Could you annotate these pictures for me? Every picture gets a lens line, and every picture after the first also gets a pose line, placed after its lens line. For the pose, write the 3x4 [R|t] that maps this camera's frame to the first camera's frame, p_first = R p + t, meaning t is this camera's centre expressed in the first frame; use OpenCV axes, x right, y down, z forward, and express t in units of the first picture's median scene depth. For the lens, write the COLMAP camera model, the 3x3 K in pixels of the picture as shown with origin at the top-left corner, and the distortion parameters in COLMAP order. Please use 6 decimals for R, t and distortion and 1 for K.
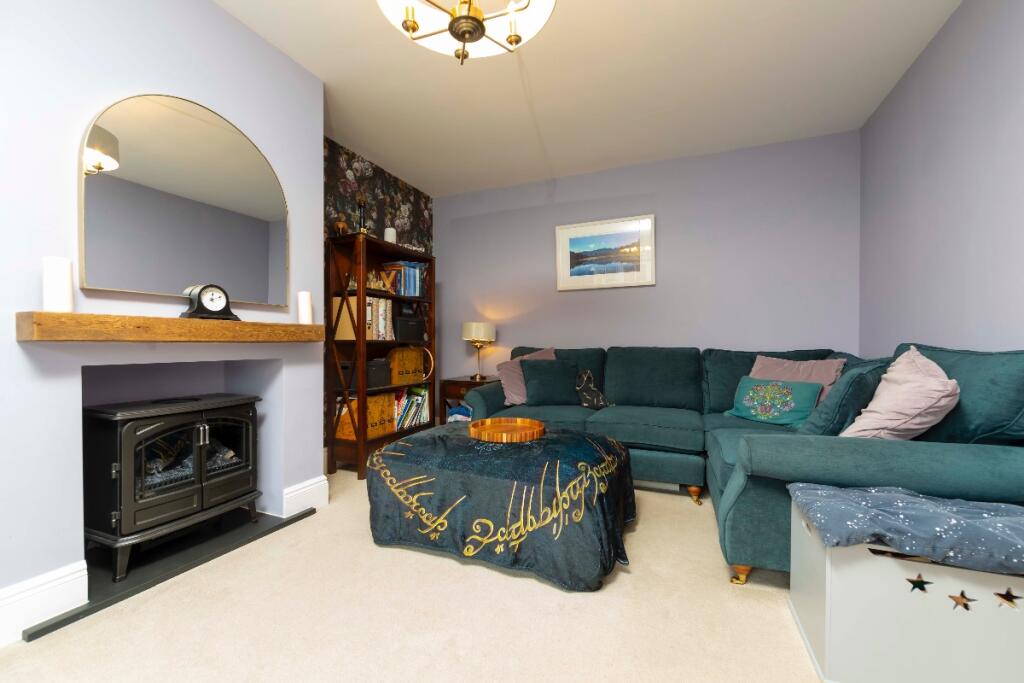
lens RADIAL K [[414.3, 0, 510.1], [0, 414.3, 344.2], [0, 0, 1]] dist [-0.001406, -0.000249]
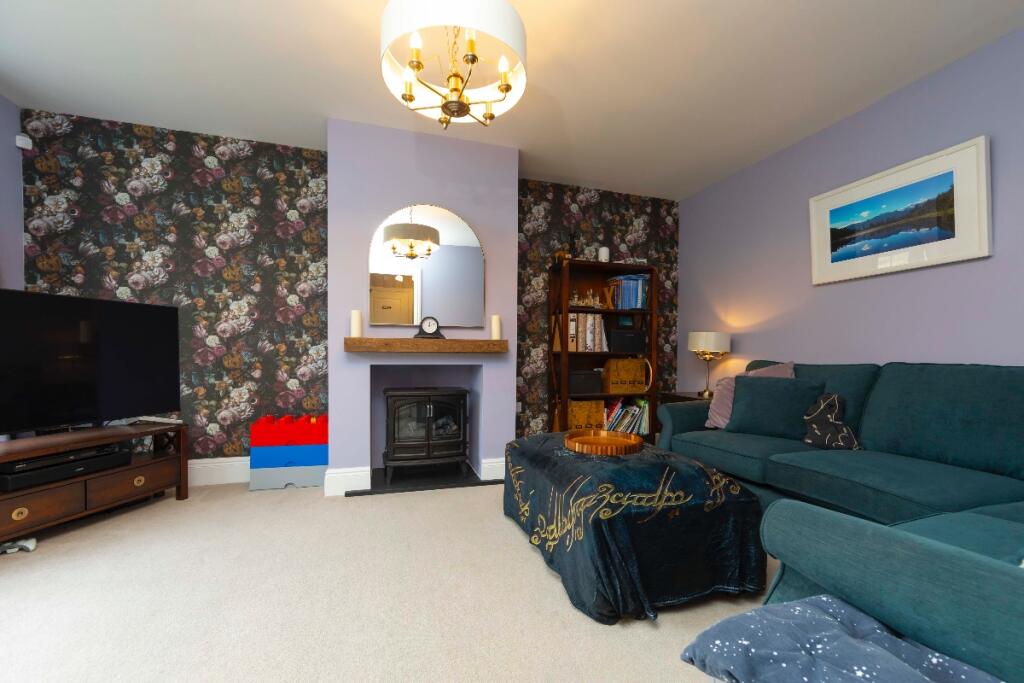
lens RADIAL K [[412.2, 0, 503.4], [0, 412.2, 358.0], [0, 0, 1]] dist [-0.000694, -0.000340]
pose [[0.637128, 0.013903, -0.770632, 0.374897], [-0.008755, 0.999903, 0.010801, -0.002446], [0.770708, -0.000135, 0.637188, 0.118777]]
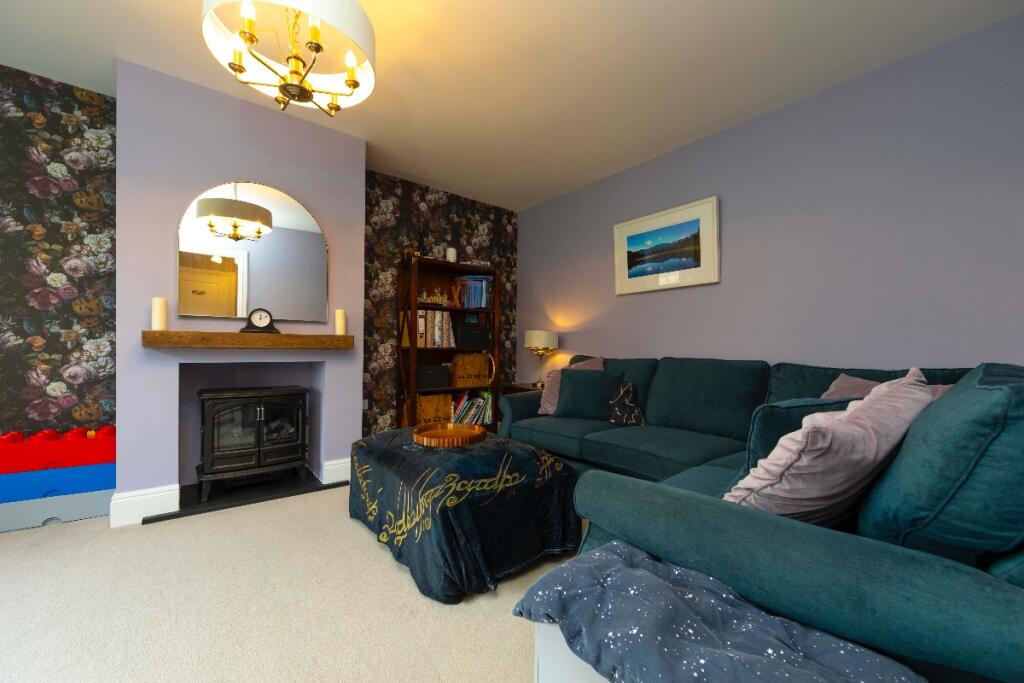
lens RADIAL K [[408.9, 0, 509.0], [0, 408.9, 348.2], [0, 0, 1]] dist [-0.001366, -0.000422]
pose [[0.876283, 0.010347, -0.481685, 0.390004], [-0.011624, 0.999932, 0.000333, -0.009621], [0.481656, 0.005307, 0.876344, 0.101747]]
